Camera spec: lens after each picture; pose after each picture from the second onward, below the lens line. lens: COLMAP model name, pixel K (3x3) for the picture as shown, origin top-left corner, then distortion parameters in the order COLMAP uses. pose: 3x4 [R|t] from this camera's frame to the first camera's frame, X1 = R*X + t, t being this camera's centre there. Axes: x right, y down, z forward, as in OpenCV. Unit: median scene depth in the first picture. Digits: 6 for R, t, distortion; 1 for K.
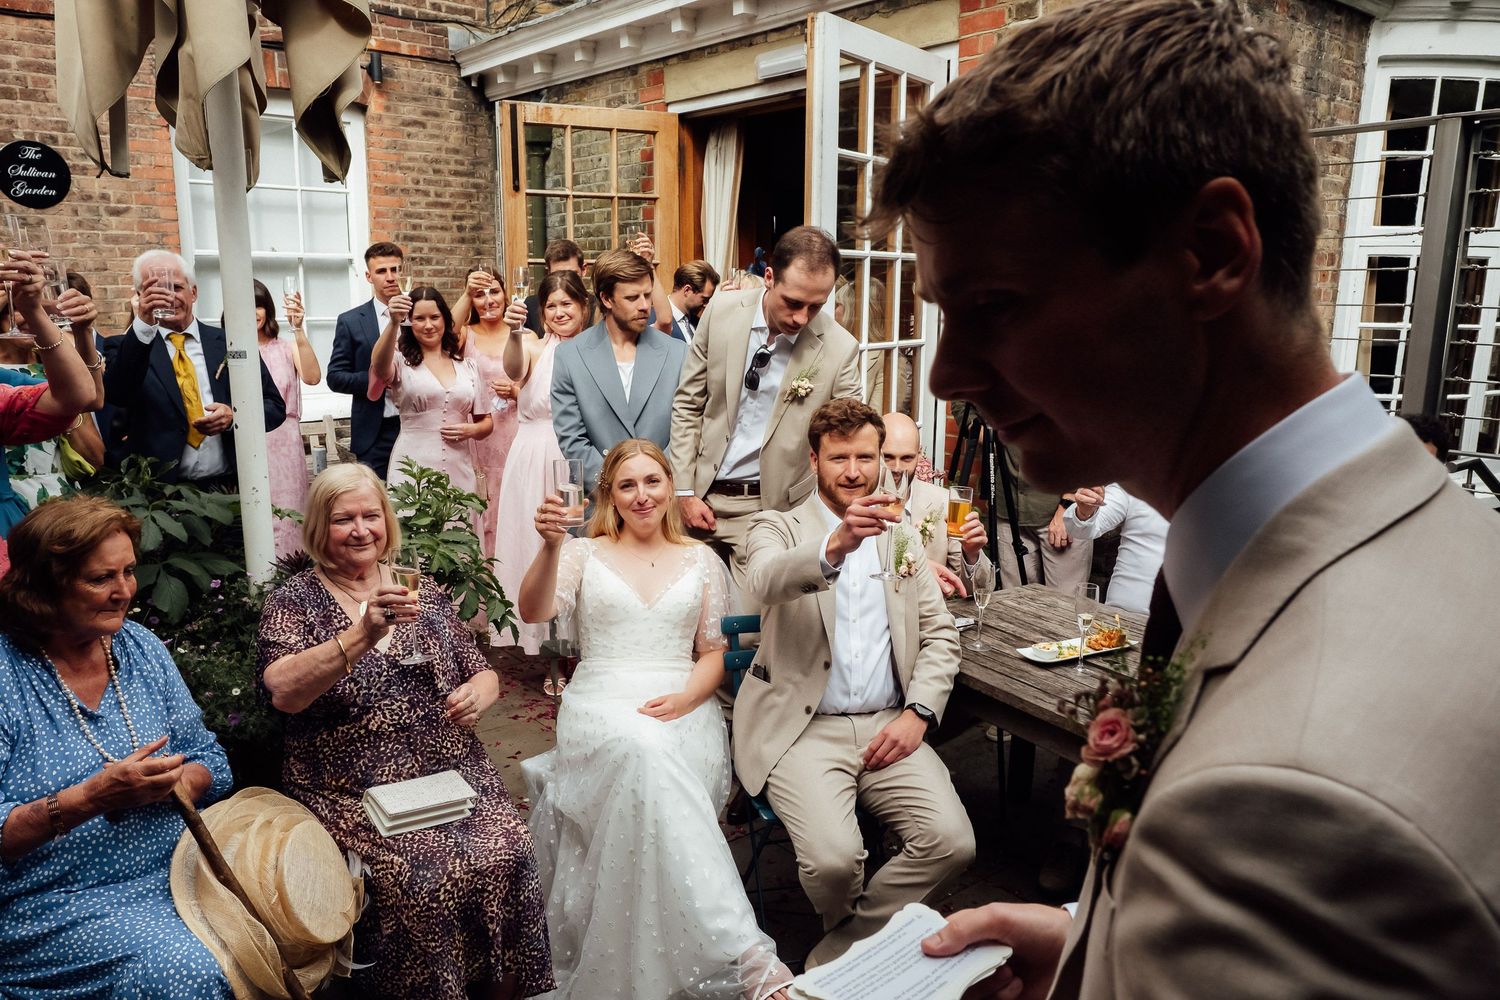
lens RADIAL K [[1072.9, 0, 746.2], [0, 1072.9, 497.0], [0, 0, 1]] dist [-0.013606, 0.010440]
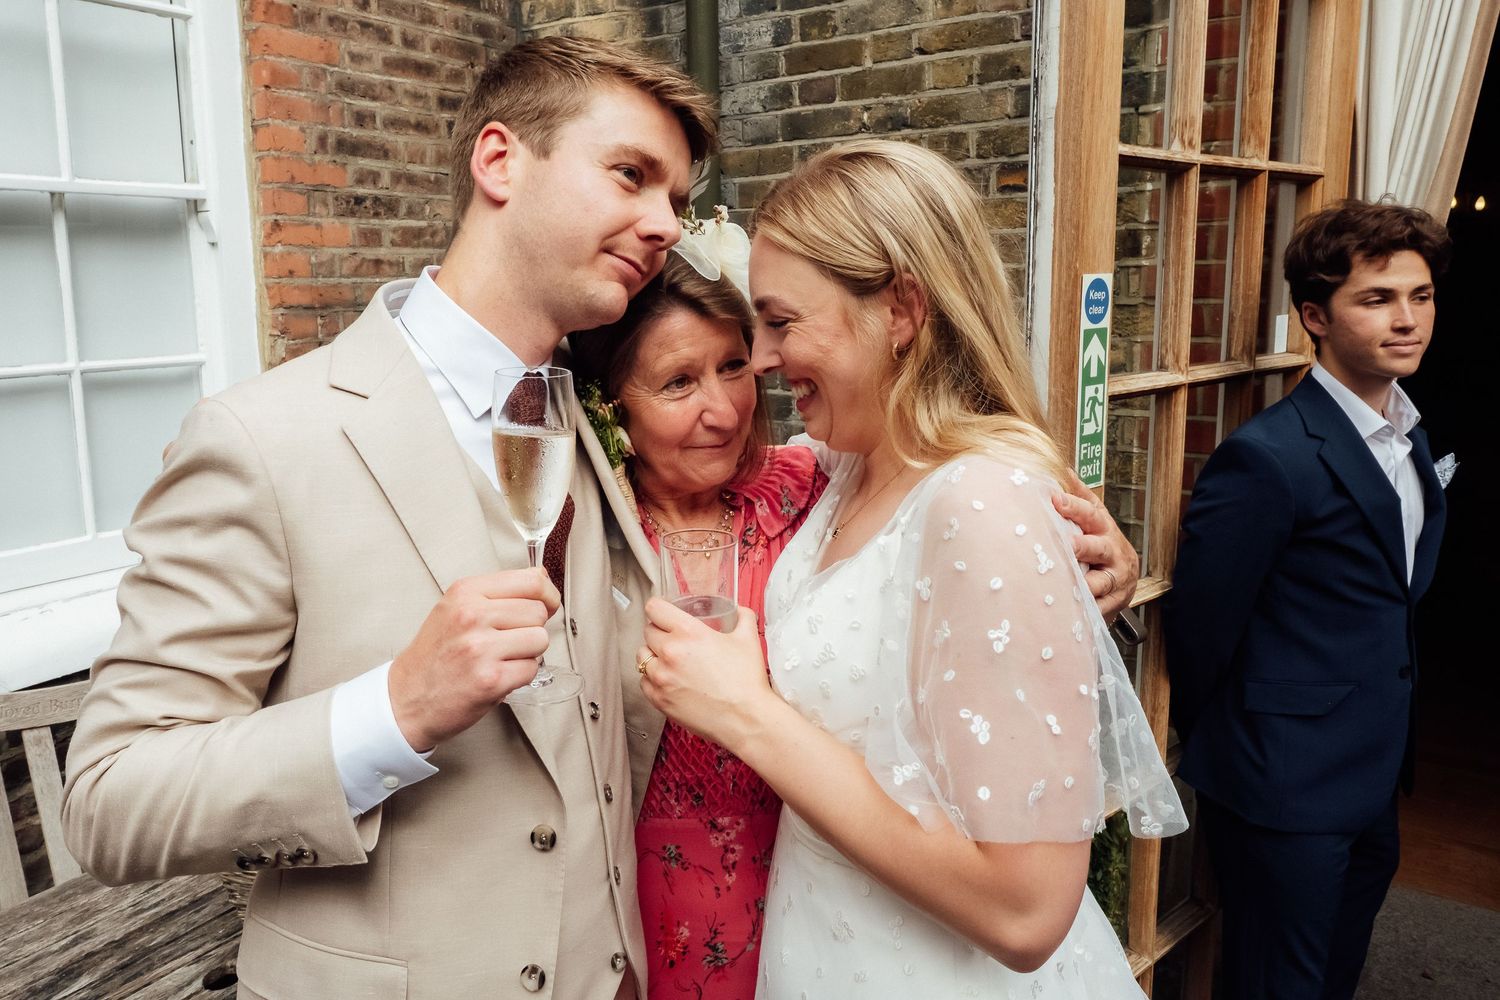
lens RADIAL K [[1133.3, 0, 674.9], [0, 1133.3, 456.0], [0, 0, 1]] dist [-0.005601, -0.004042]
pose [[0.971563, -0.055506, 0.230185, -0.300526], [0.063950, 0.997520, -0.029381, -0.111057], [-0.227983, 0.043266, 0.972703, 0.581409]]
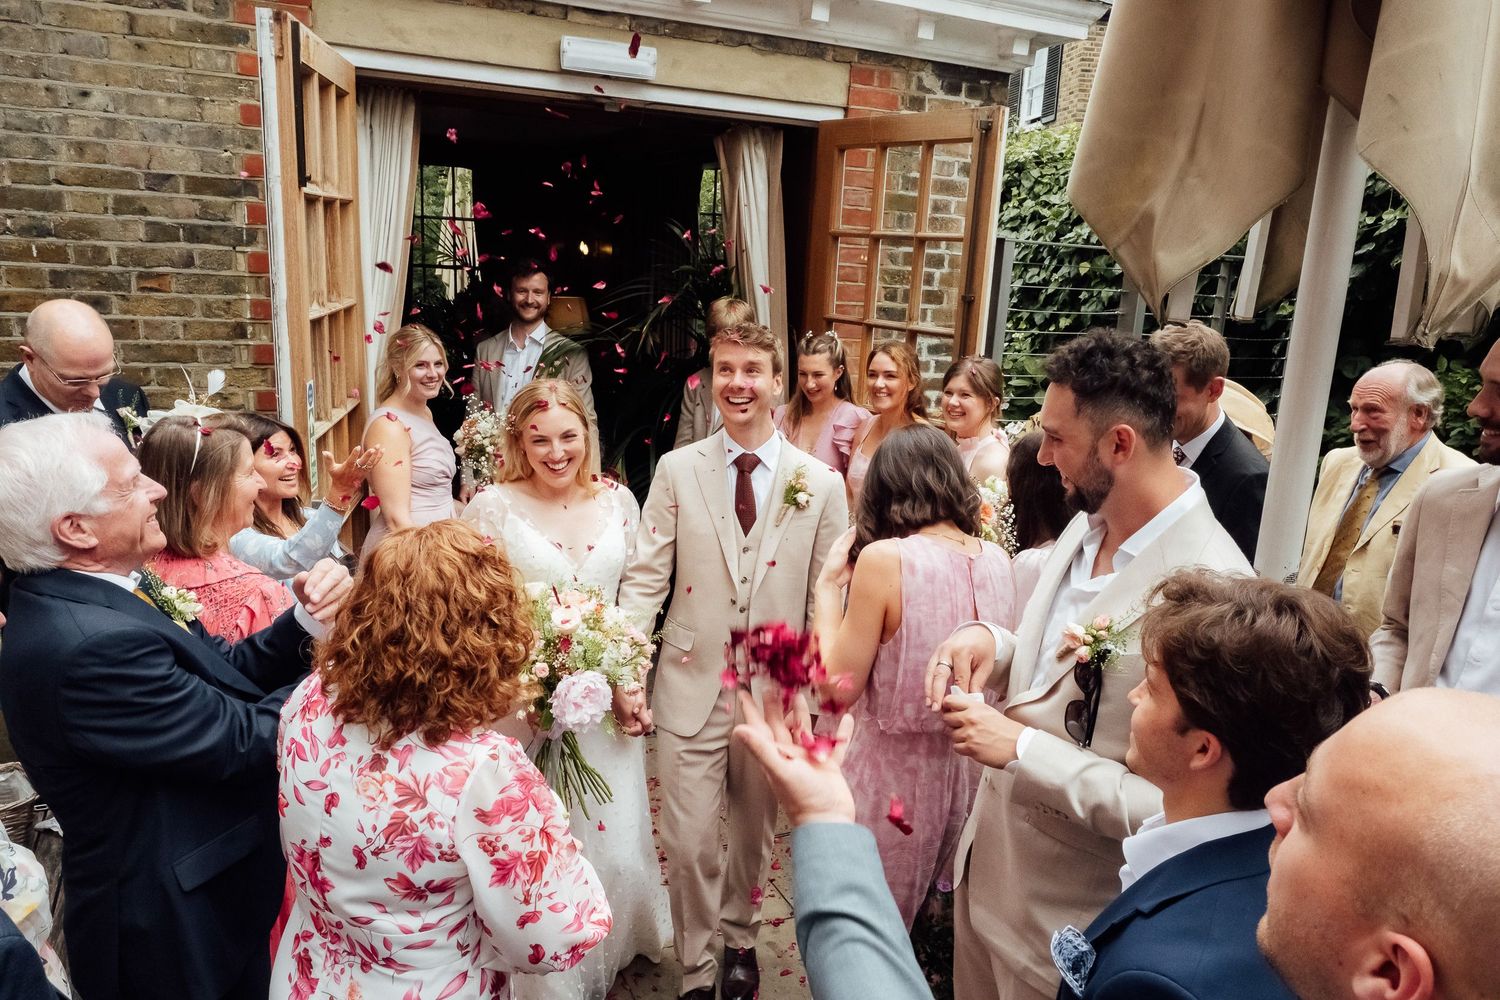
lens RADIAL K [[1072.9, 0, 783.9], [0, 1072.9, 515.3], [0, 0, 1]] dist [-0.013606, 0.010440]
pose [[0.260323, -0.217203, 0.940773, -0.524273], [0.127785, 0.973548, 0.189410, -0.152693], [-0.957028, 0.070909, 0.281192, 0.485124]]
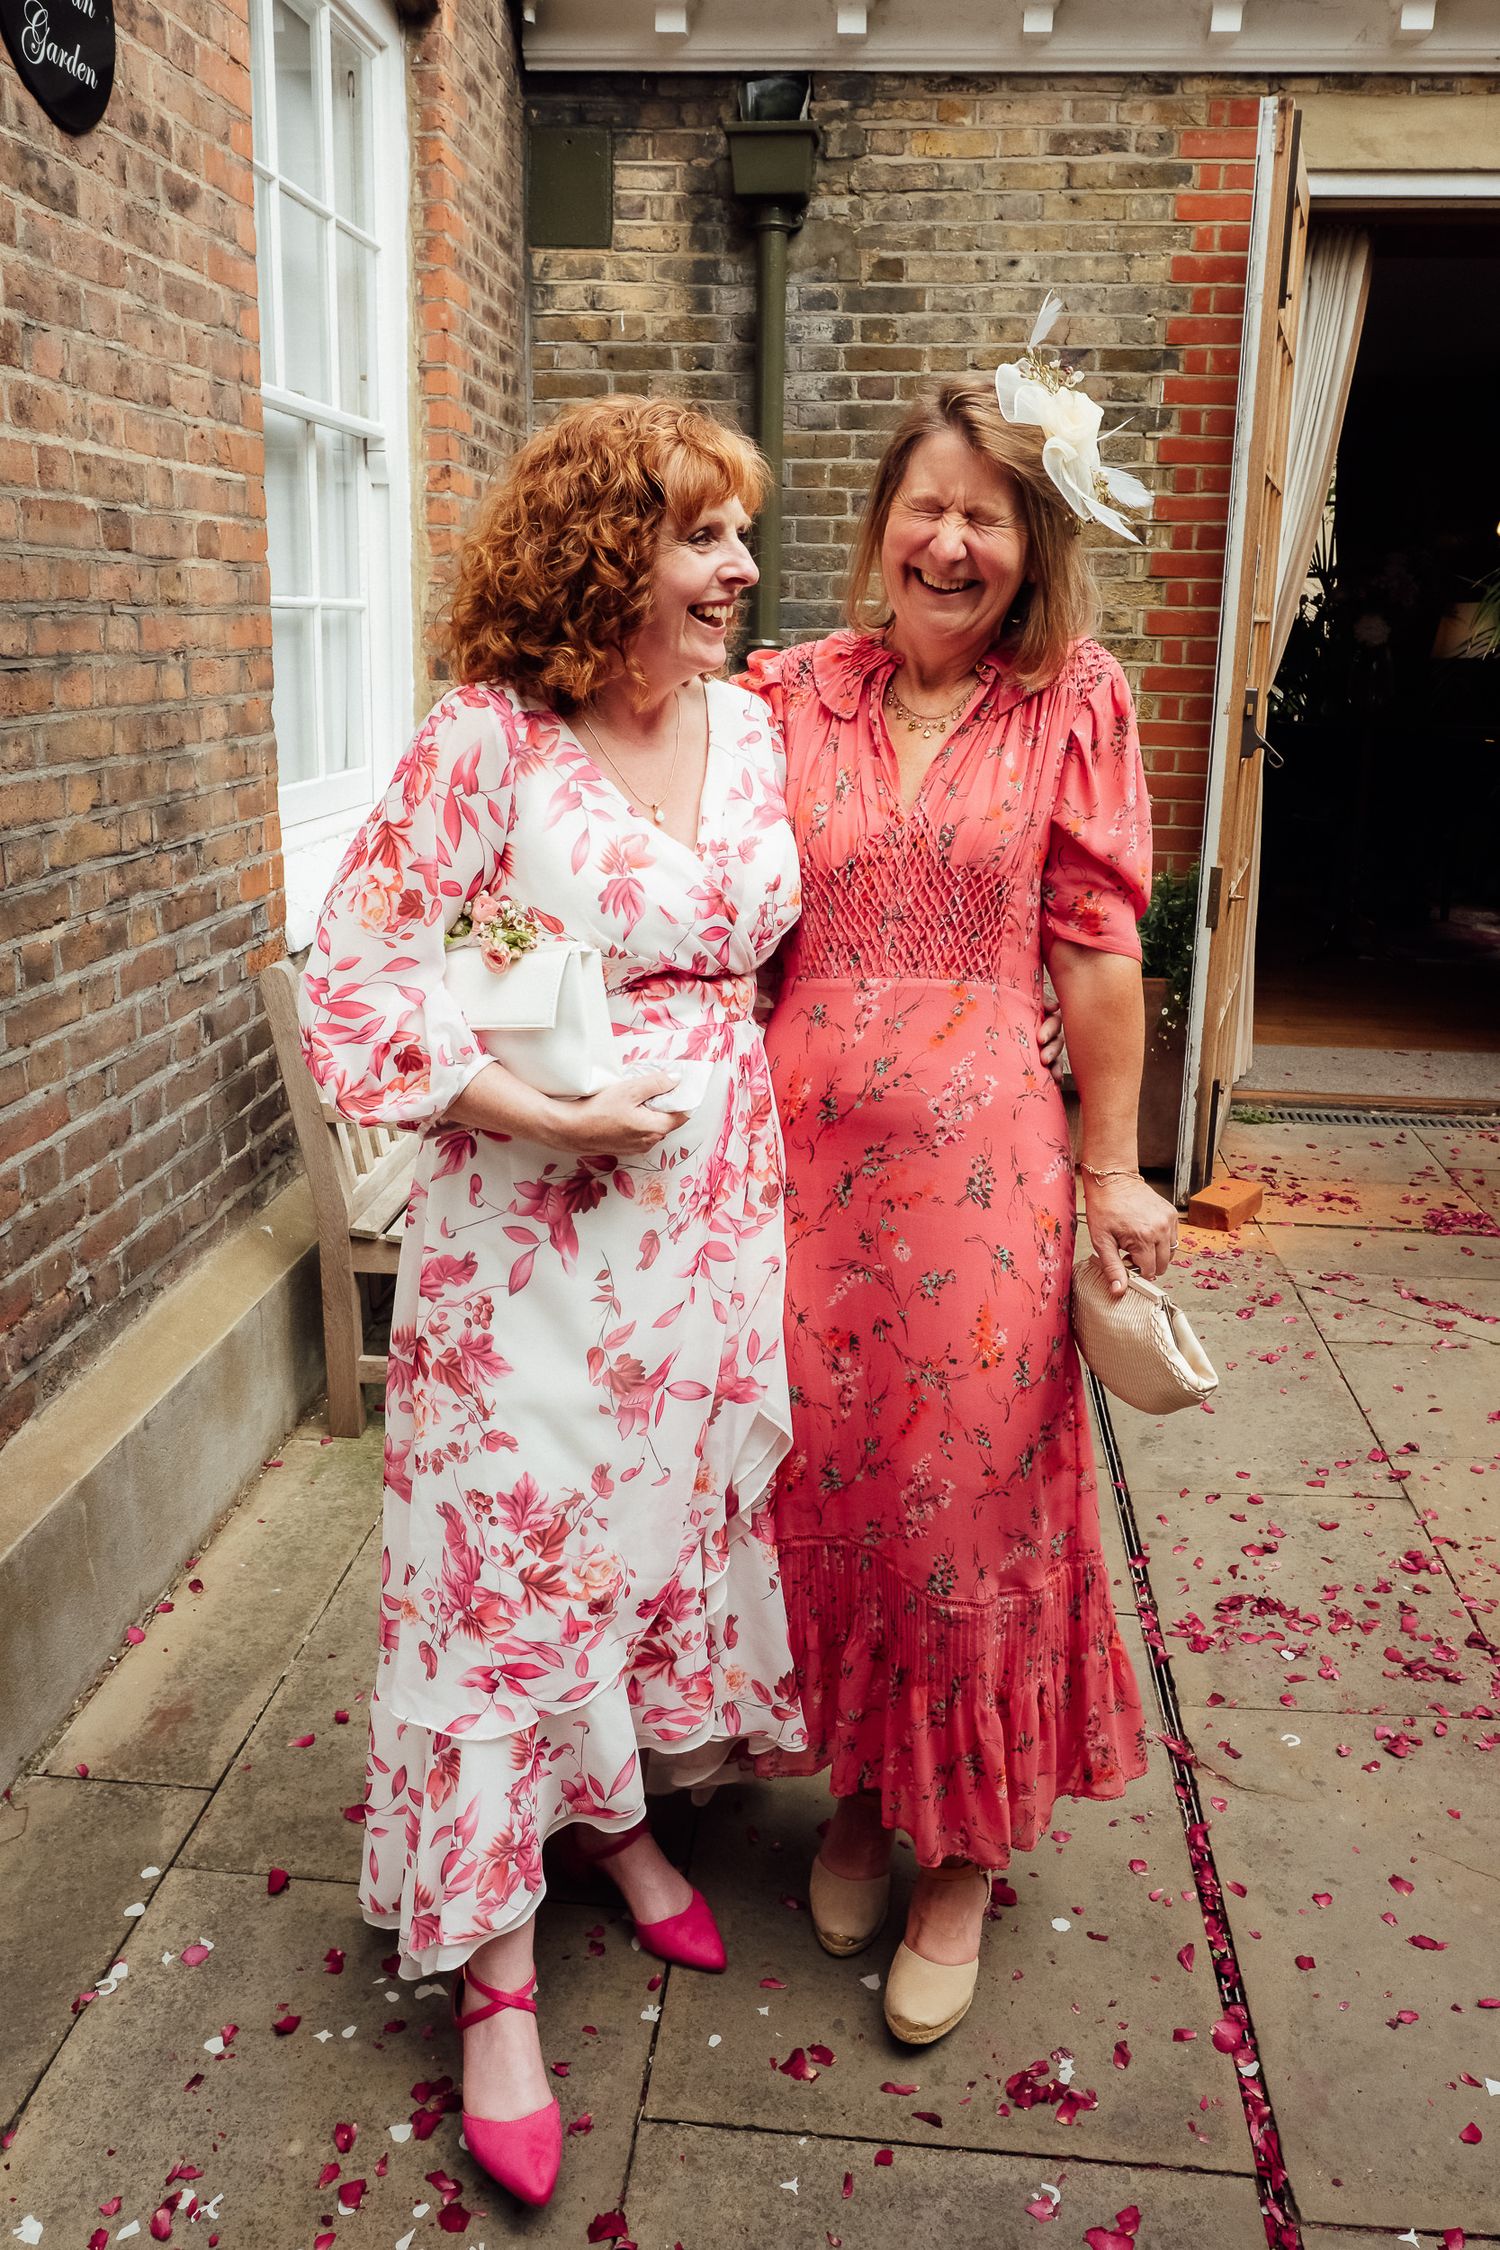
lens RADIAL K [[1709.8, 0, 769.5], [0, 1709.8, 1053.4], [0, 0, 1]] dist [-0.005214, -0.002664]
pose [[0.713176, -0.162293, 0.681939, -0.697064], [0.116707, 0.986742, 0.112779, -0.064336], [-0.691201, -0.000845, 0.722662, 0.479894]]
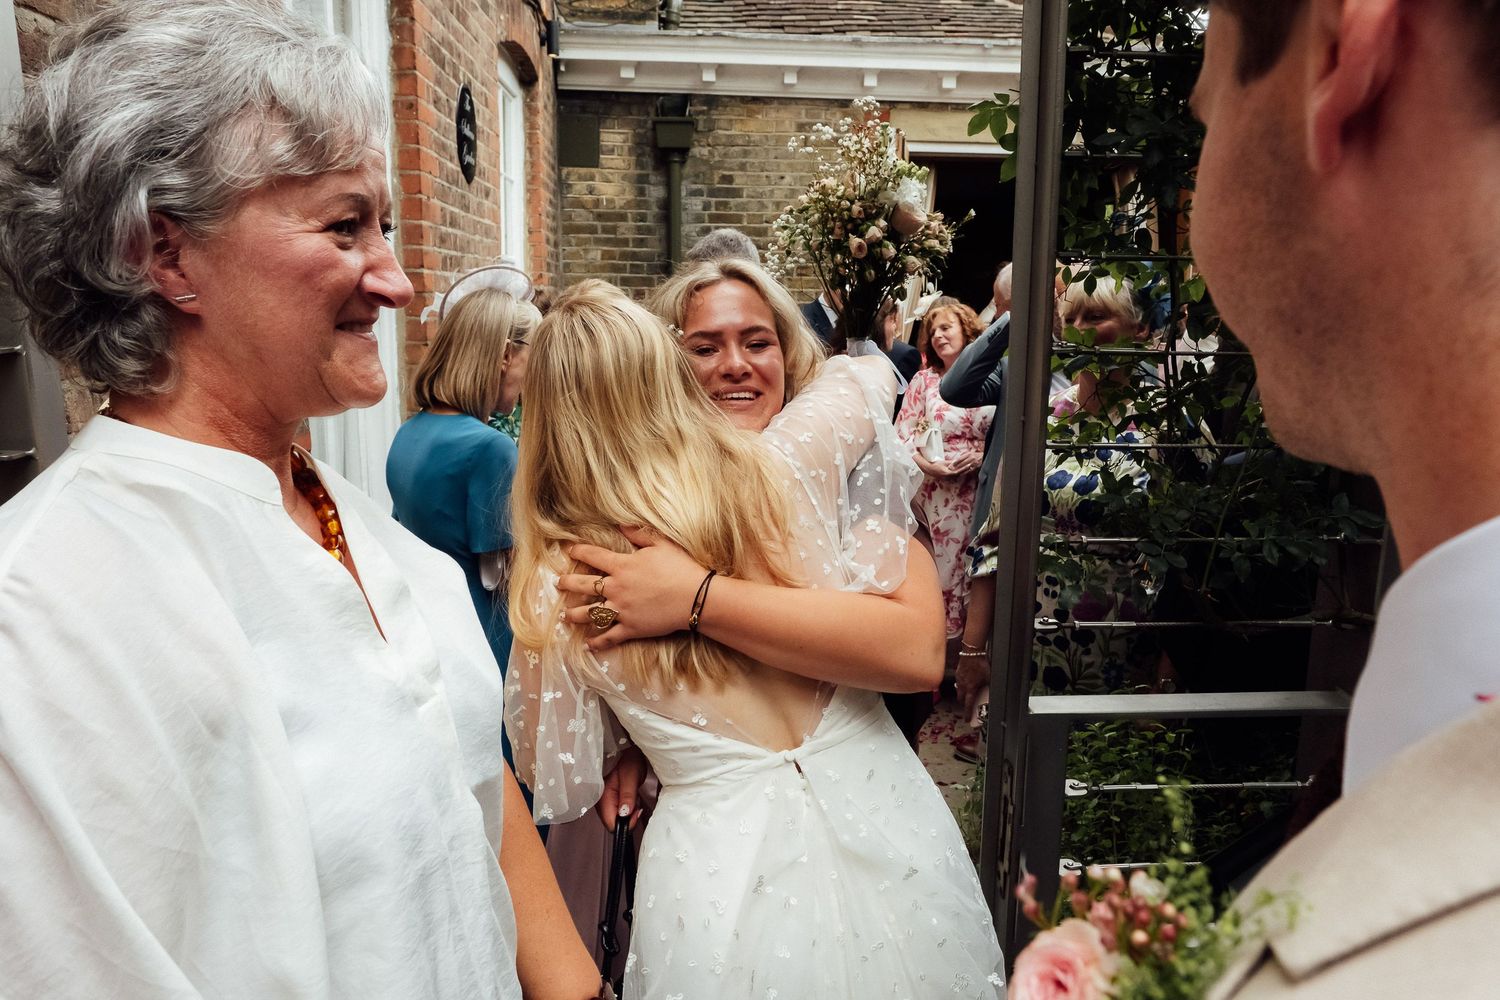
lens RADIAL K [[1072.9, 0, 759.4], [0, 1072.9, 506.5], [0, 0, 1]] dist [-0.013606, 0.010440]
pose [[0.597040, -0.146183, 0.788780, -0.918655], [0.143043, 0.986899, 0.074628, -0.071412], [-0.789355, 0.068274, 0.610128, 0.359109]]
